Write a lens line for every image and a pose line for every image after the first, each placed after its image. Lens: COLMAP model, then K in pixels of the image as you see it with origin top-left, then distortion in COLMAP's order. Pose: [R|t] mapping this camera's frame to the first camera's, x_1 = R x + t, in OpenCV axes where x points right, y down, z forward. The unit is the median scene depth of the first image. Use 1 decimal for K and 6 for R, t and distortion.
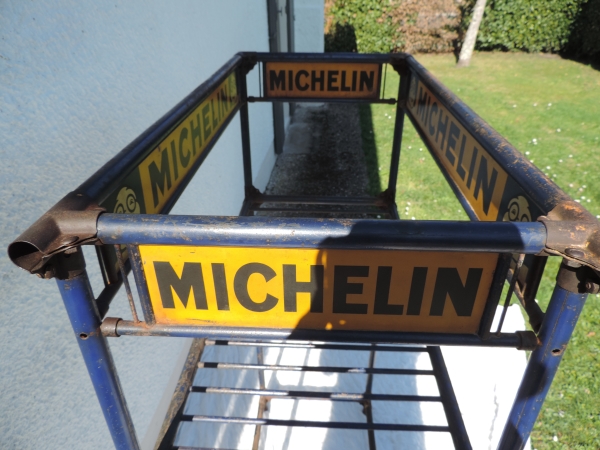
lens RADIAL K [[429.2, 0, 299.0], [0, 429.2, 223.1], [0, 0, 1]] dist [-0.013809, 0.001044]
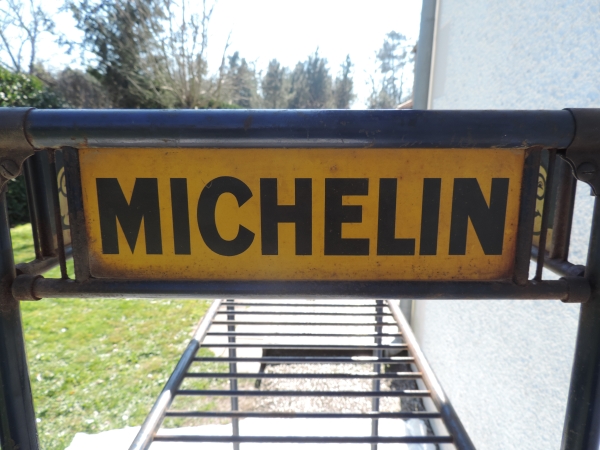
lens RADIAL K [[429.2, 0, 301.6], [0, 429.2, 224.9], [0, 0, 1]] dist [-0.013809, 0.001044]
pose [[0.999218, 0.001464, 0.039503, 0.006963], [0.011614, 0.944342, -0.328761, 0.422722], [-0.037786, 0.328963, 0.943587, 0.262541]]
